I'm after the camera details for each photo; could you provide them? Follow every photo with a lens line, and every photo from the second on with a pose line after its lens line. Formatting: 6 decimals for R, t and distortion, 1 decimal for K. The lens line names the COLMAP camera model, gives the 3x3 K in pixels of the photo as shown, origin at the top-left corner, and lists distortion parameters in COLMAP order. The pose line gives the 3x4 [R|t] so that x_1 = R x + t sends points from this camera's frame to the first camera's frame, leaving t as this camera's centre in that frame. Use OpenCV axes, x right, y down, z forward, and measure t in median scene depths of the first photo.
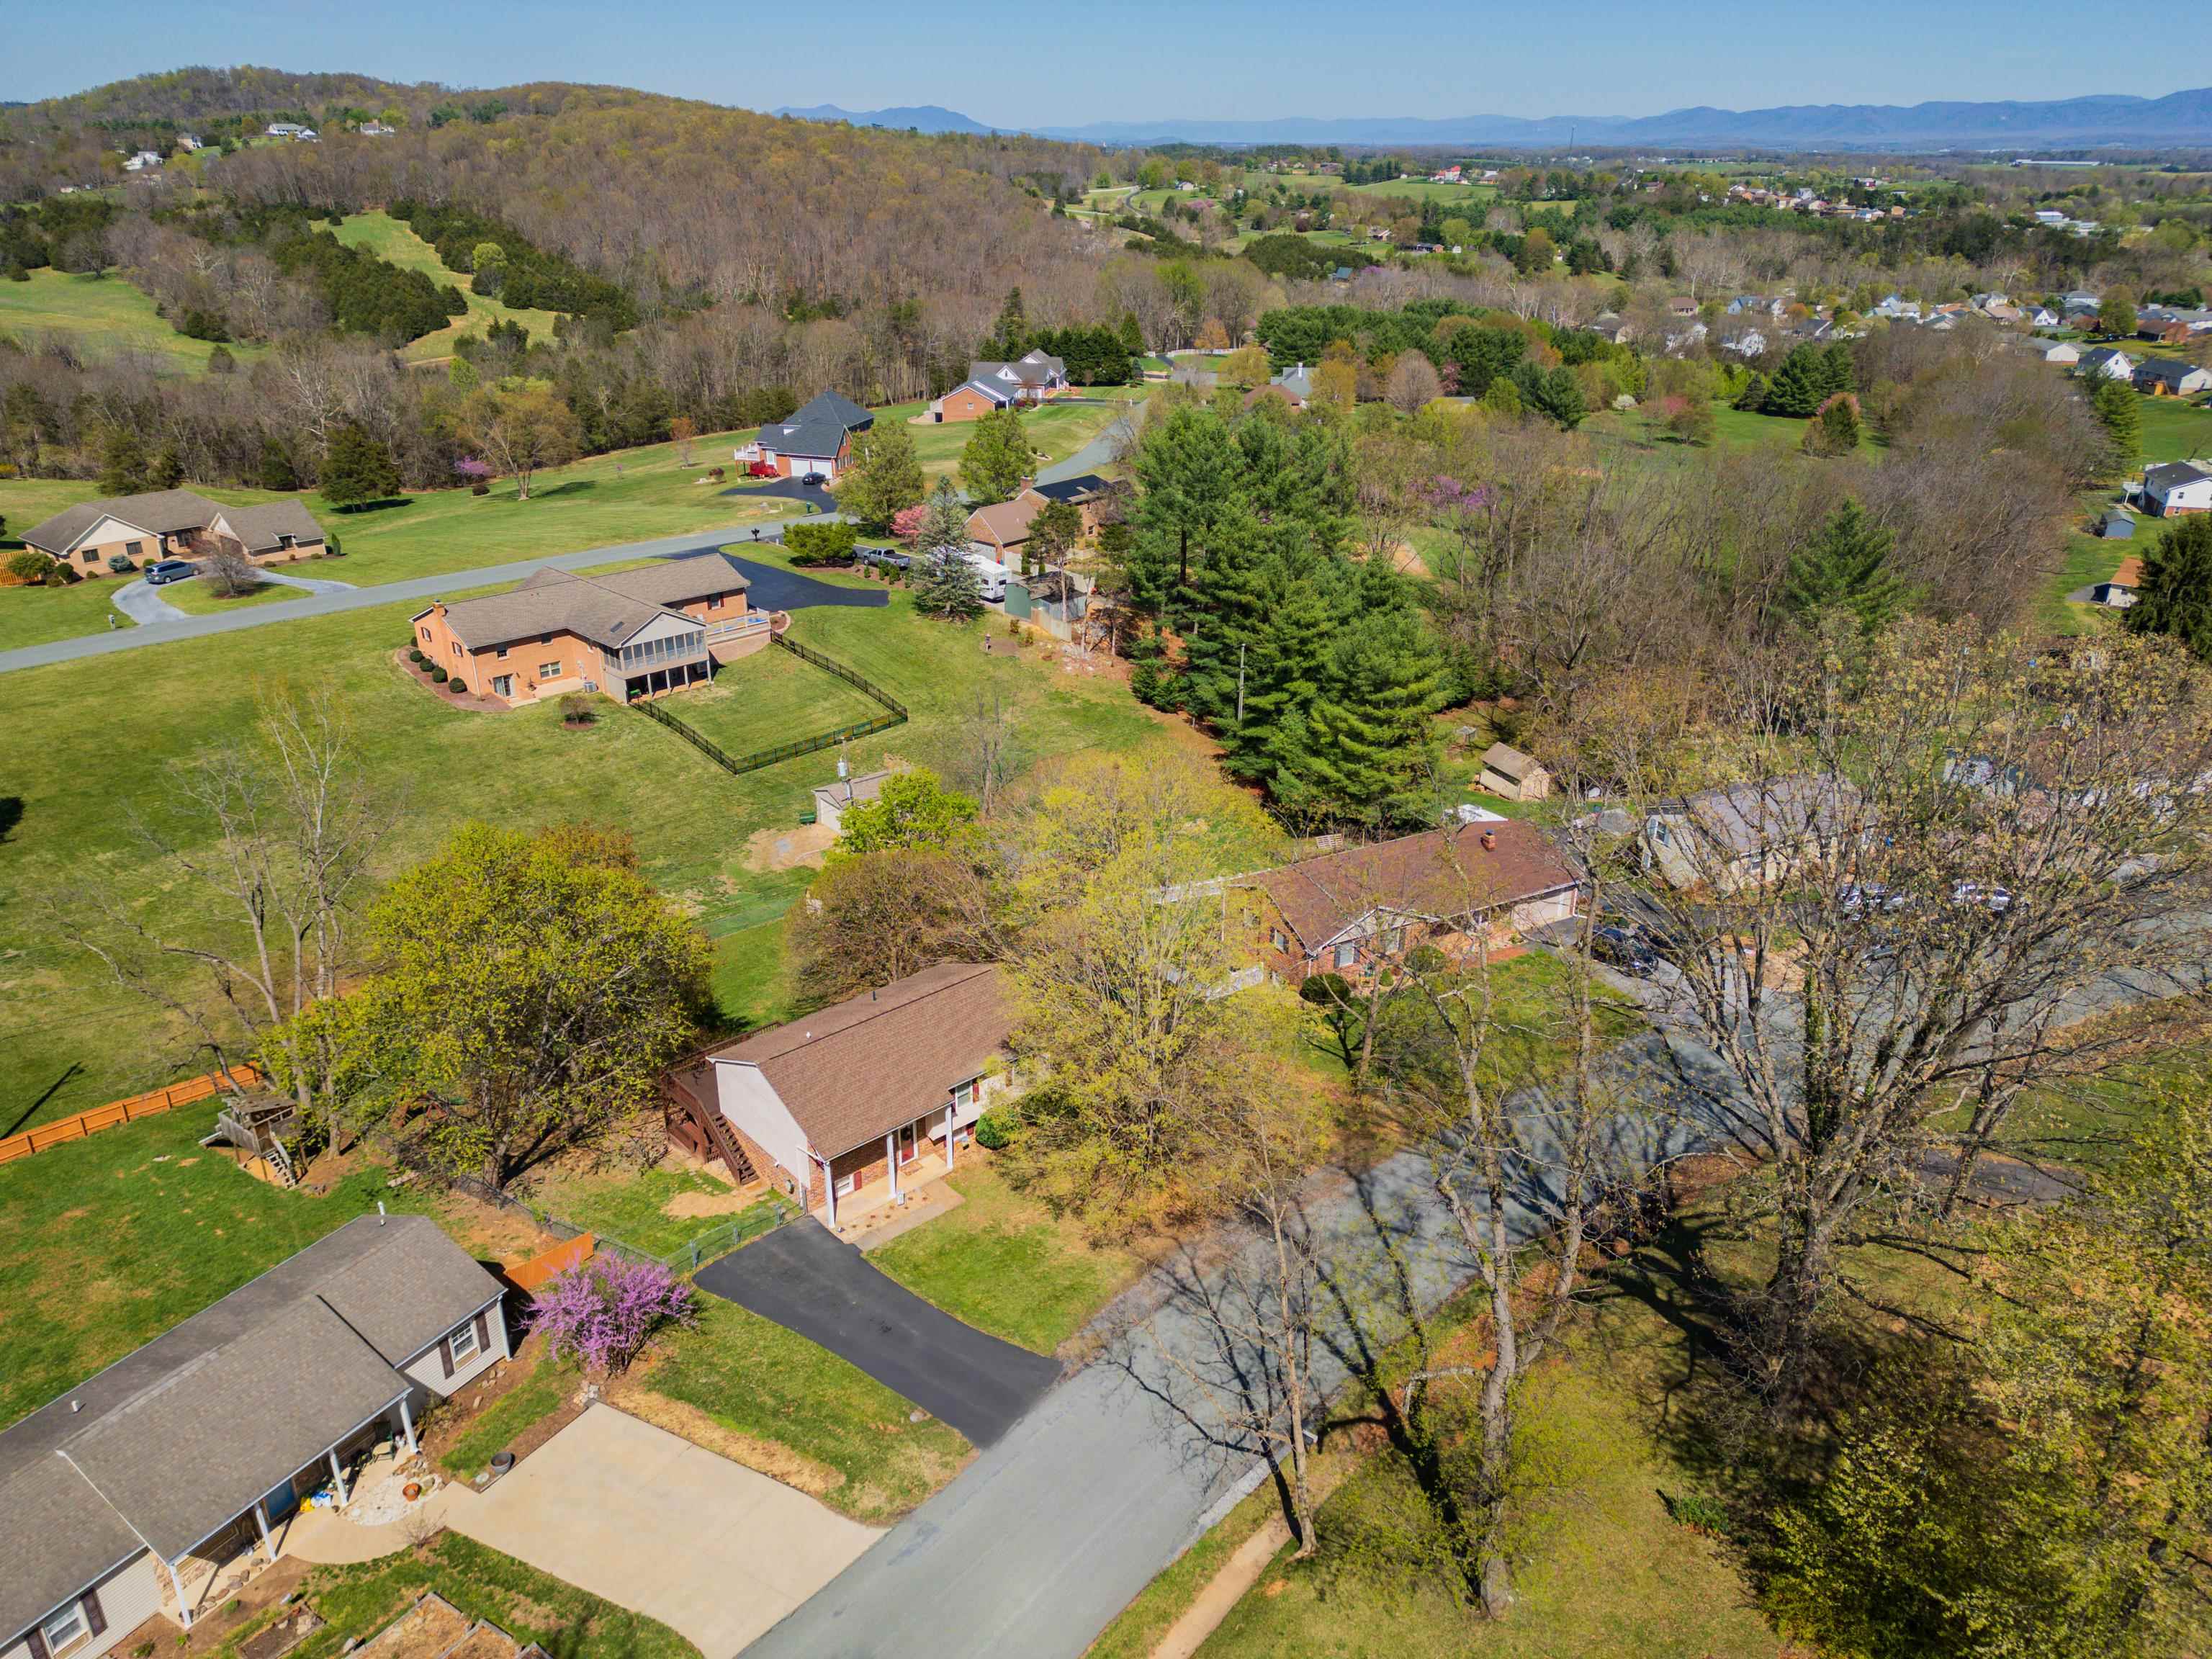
lens RADIAL K [[1580.6, 0, 1106.0], [0, 1580.6, 829.5], [0, 0, 1]] dist [0.070684, -0.055418]
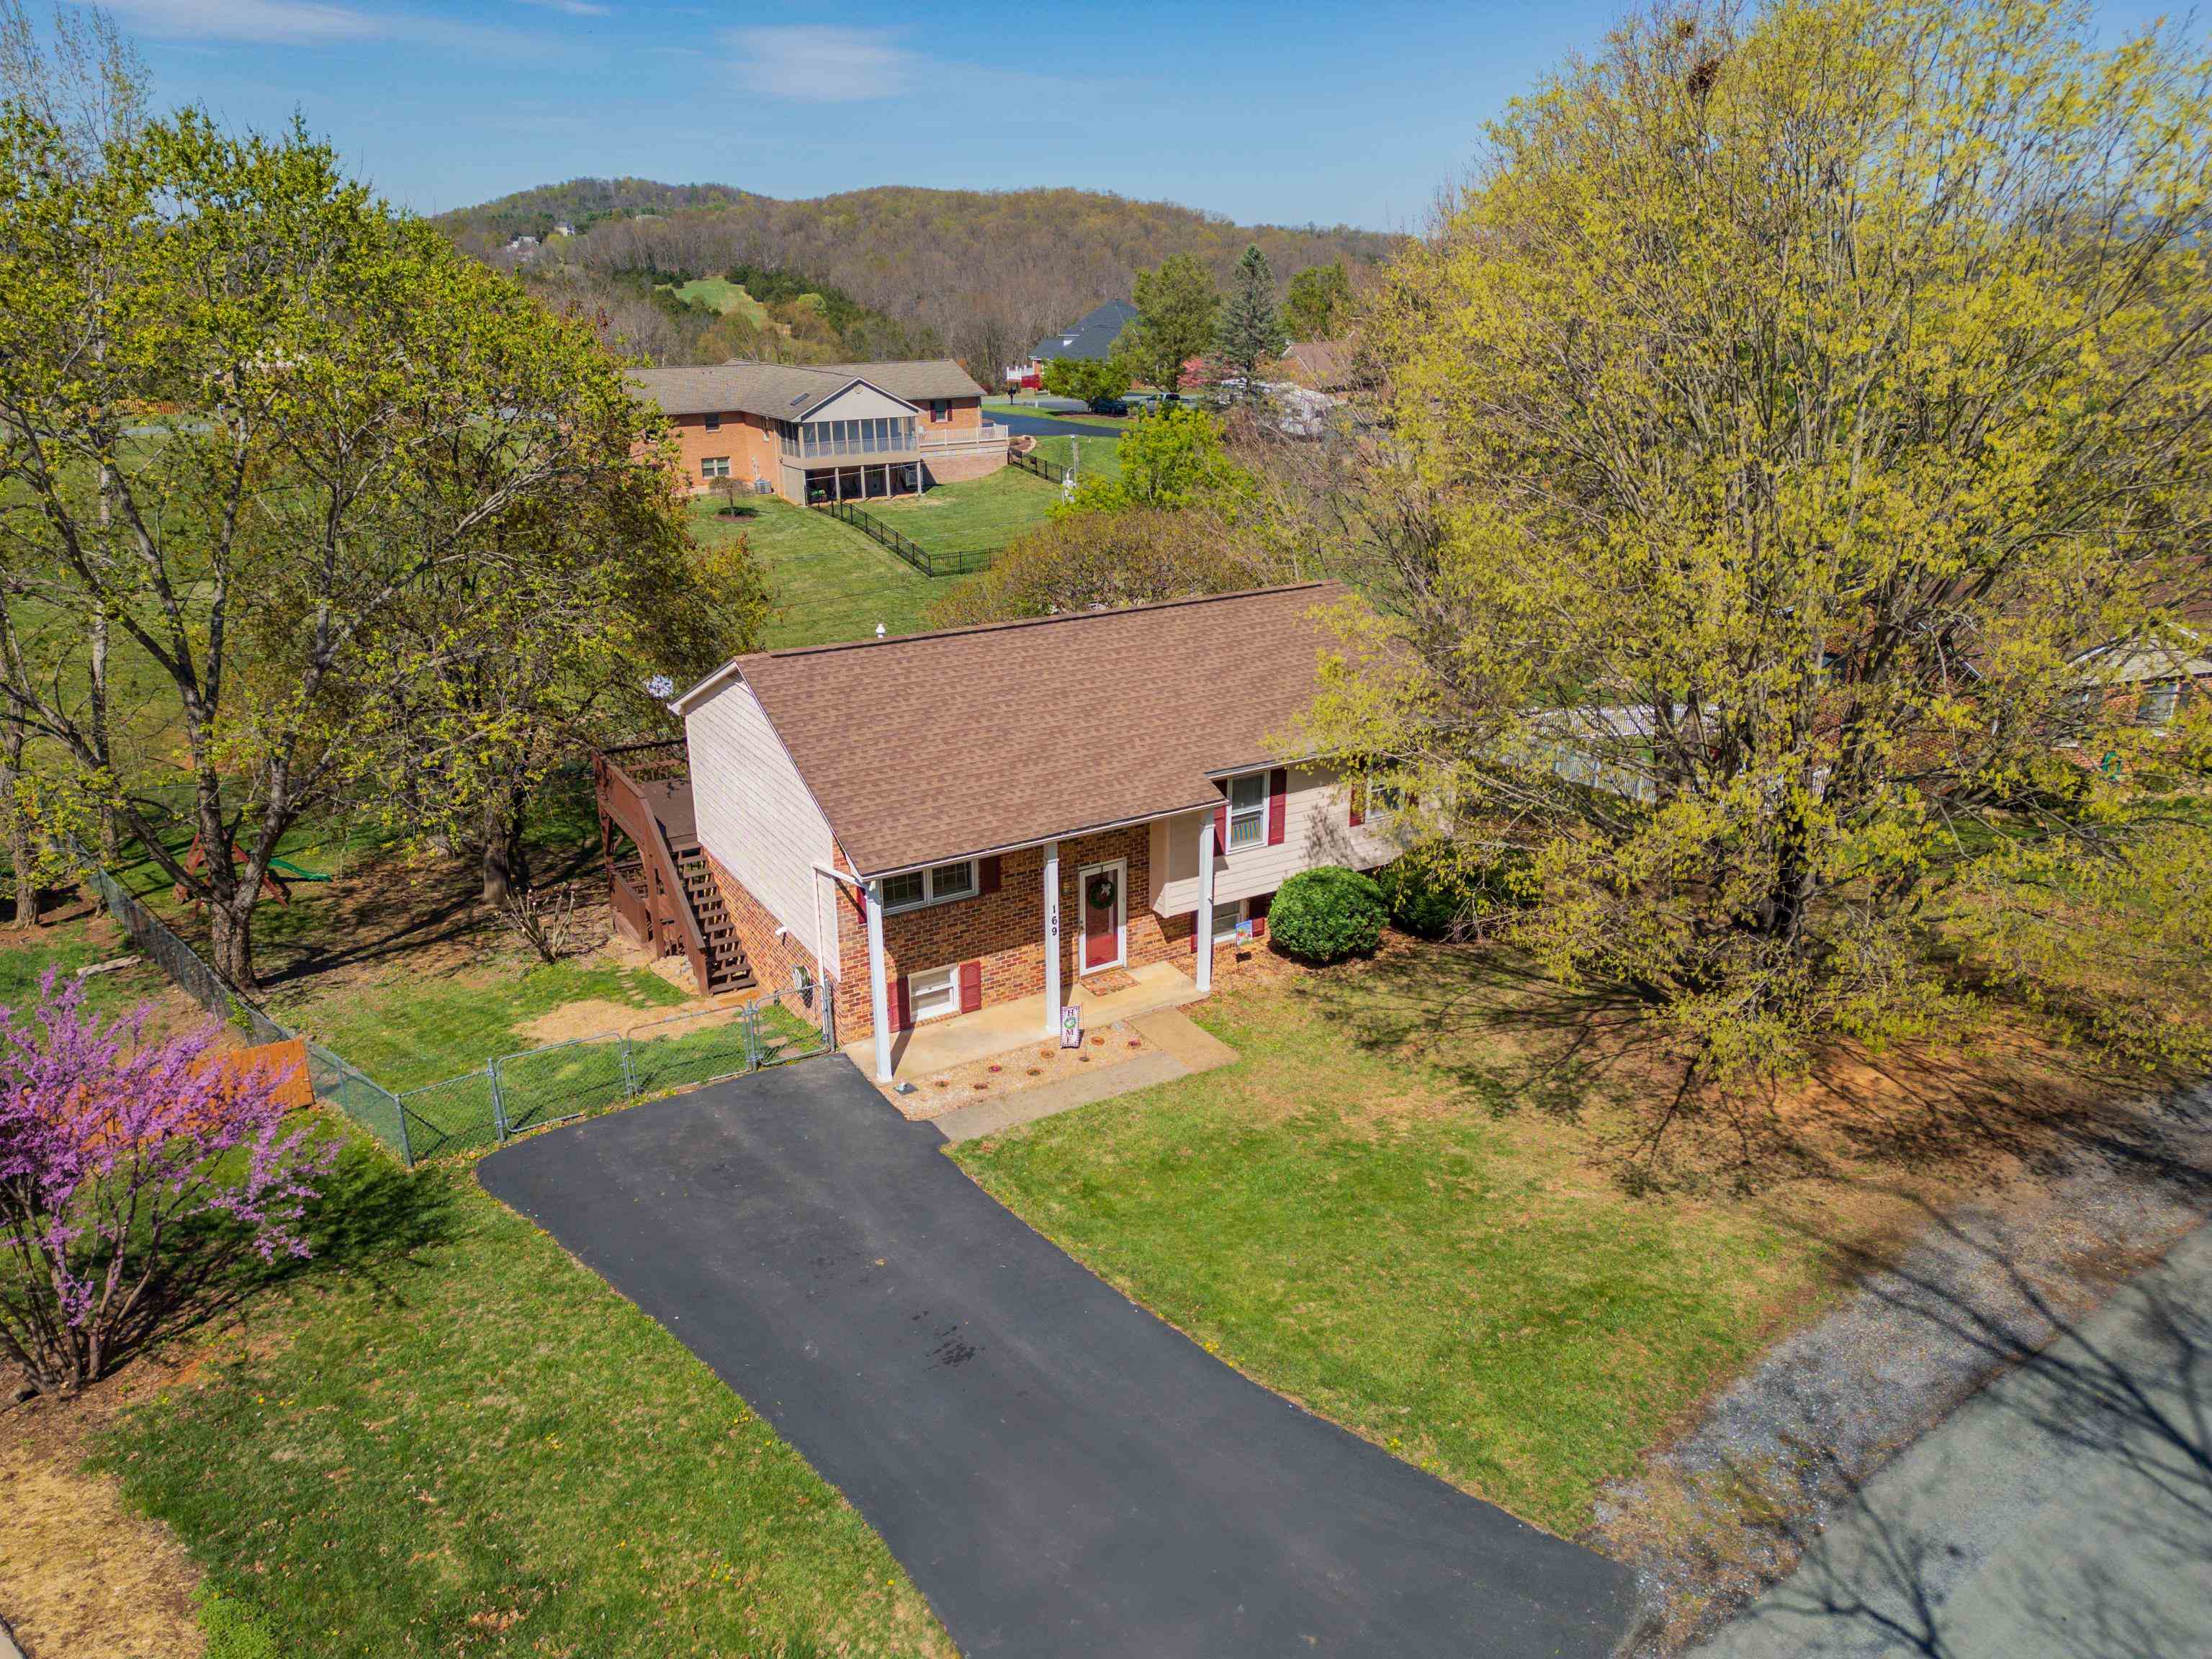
lens RADIAL K [[1562.9, 0, 1106.0], [0, 1562.9, 829.5], [0, 0, 1]] dist [0.078238, -0.001086]
pose [[0.983294, 0.058513, -0.172365, -0.056457], [-0.069759, 0.995763, -0.059918, 0.197764], [0.168129, 0.070941, 0.983209, 0.603084]]
